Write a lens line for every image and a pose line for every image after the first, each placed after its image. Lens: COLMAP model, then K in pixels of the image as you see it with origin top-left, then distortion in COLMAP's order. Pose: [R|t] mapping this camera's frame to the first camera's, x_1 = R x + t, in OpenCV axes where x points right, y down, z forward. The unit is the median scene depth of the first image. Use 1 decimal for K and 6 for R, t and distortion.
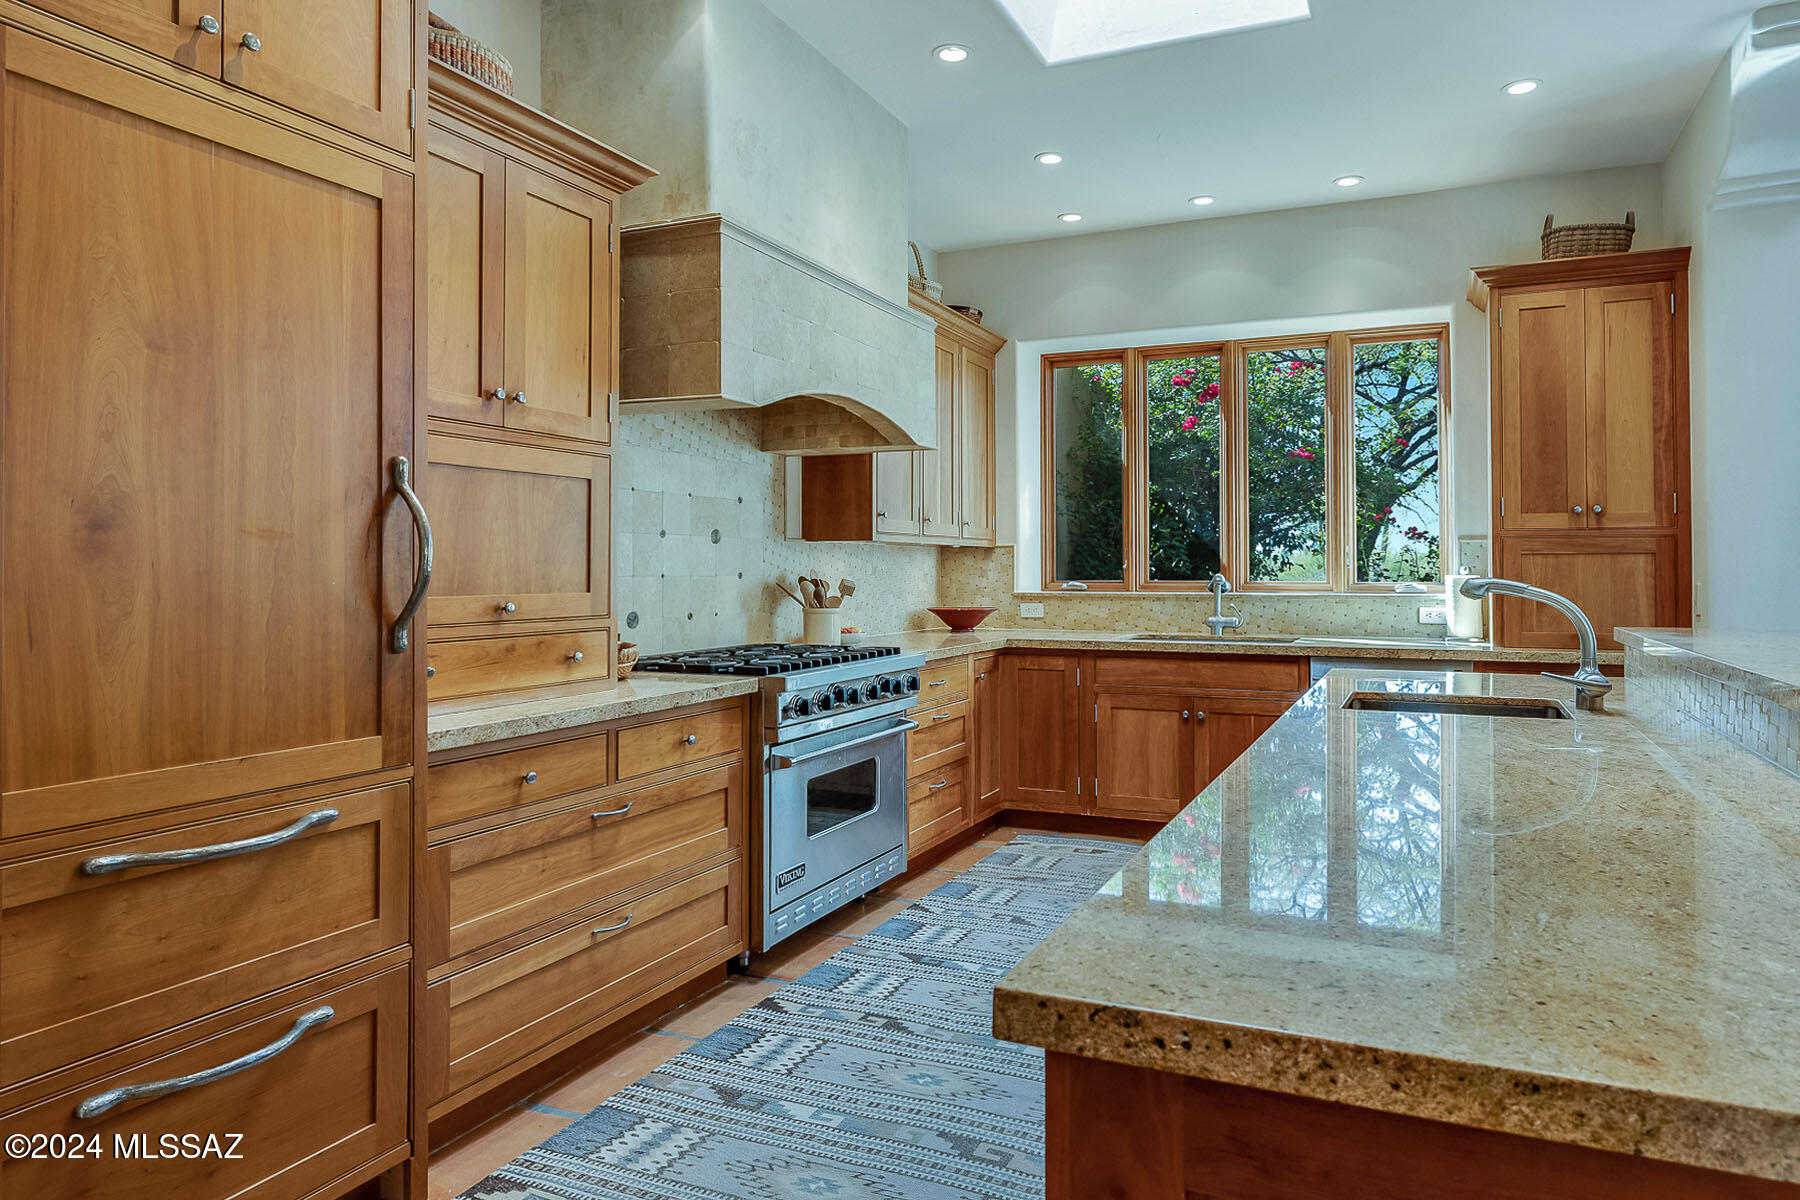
lens RADIAL K [[1074.8, 0, 869.7], [0, 1074.8, 566.1], [0, 0, 1]] dist [-0.001564, -0.000857]
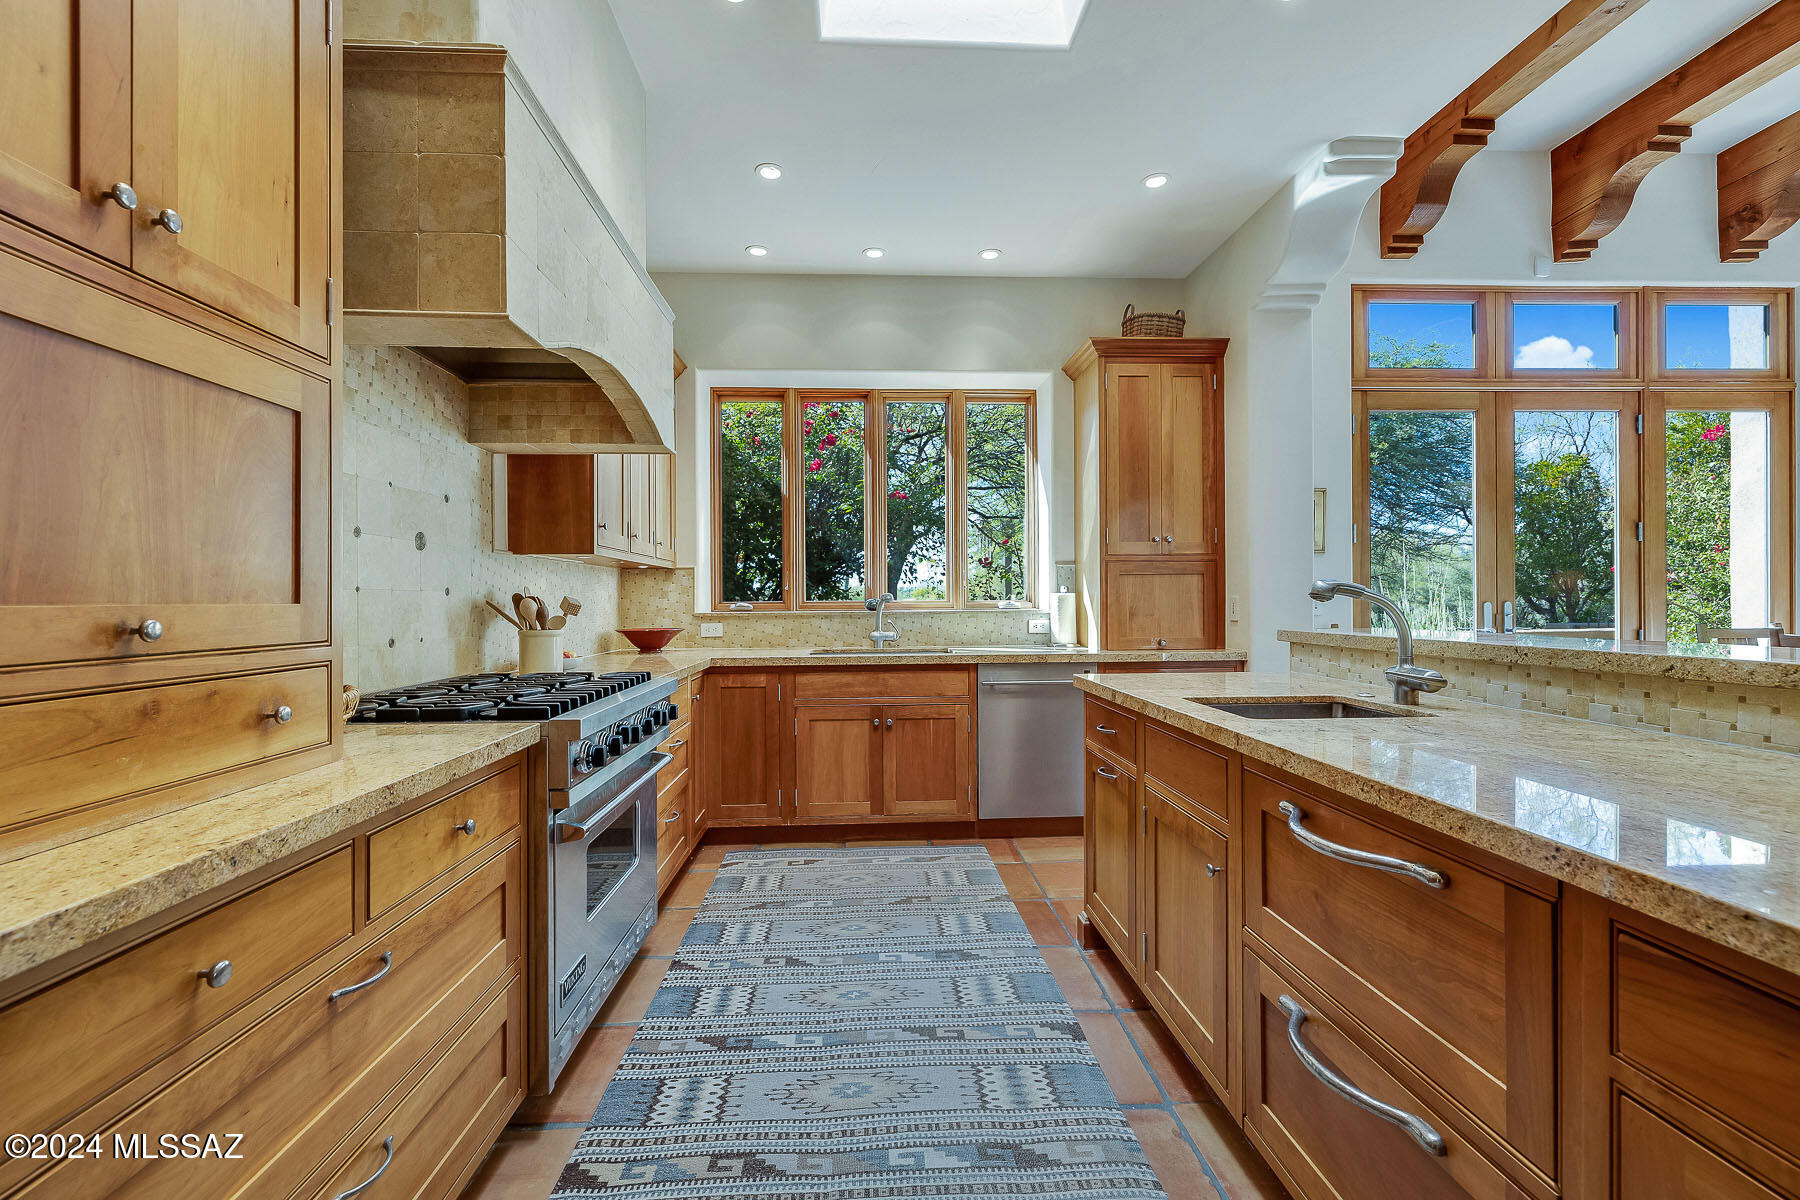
lens RADIAL K [[917.4, 0, 897.9], [0, 917.4, 595.3], [0, 0, 1]] dist [0.000029, -0.000508]
pose [[0.911891, -0.007809, 0.410358, -0.100477], [0.007081, 0.999970, 0.003293, 0.012438], [-0.410371, -0.000097, 0.911919, 0.242717]]
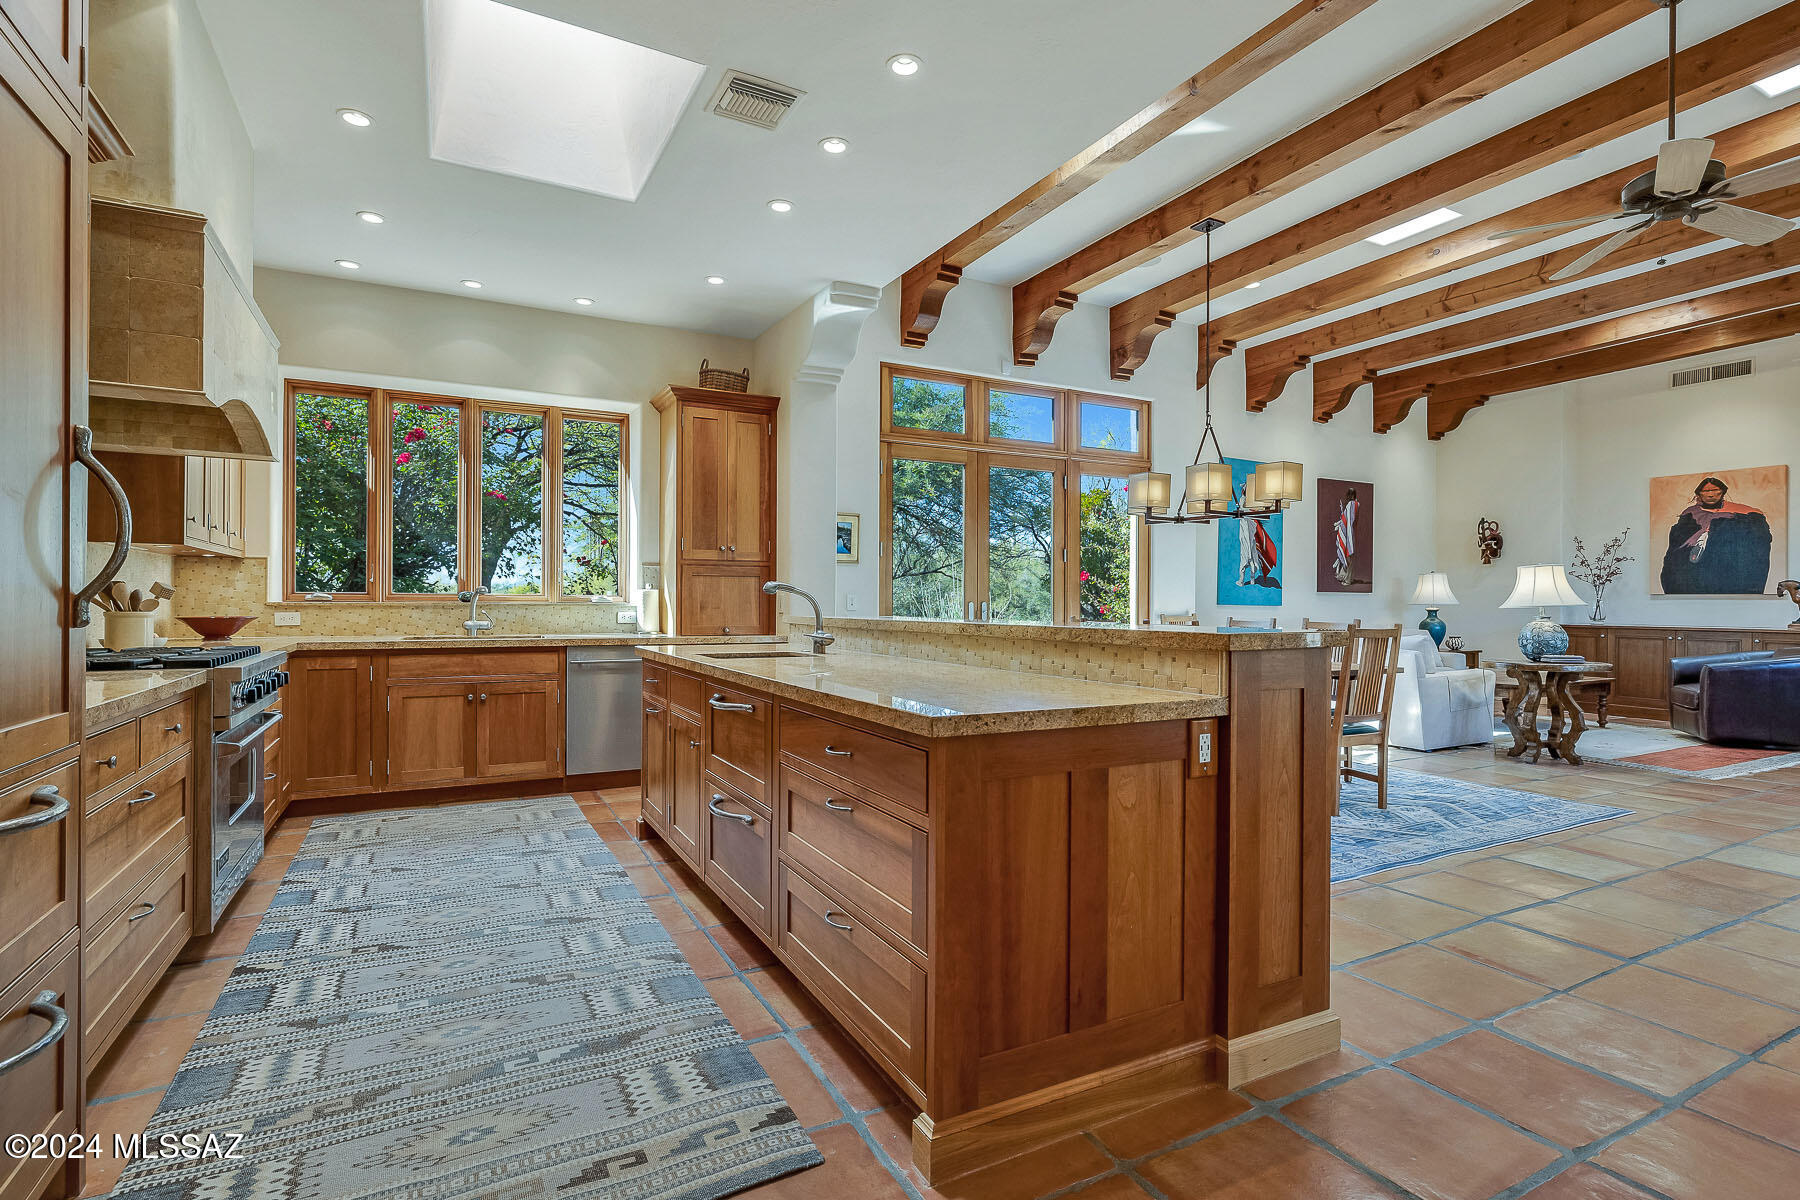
lens RADIAL K [[835.2, 0, 937.4], [0, 835.2, 605.9], [0, 0, 1]] dist [-0.005719, 0.000071]
pose [[0.611010, -0.005726, 0.791602, -0.224620], [-0.011383, 0.999807, 0.016019, 0.016141], [-0.791541, -0.018799, 0.610827, -0.030419]]
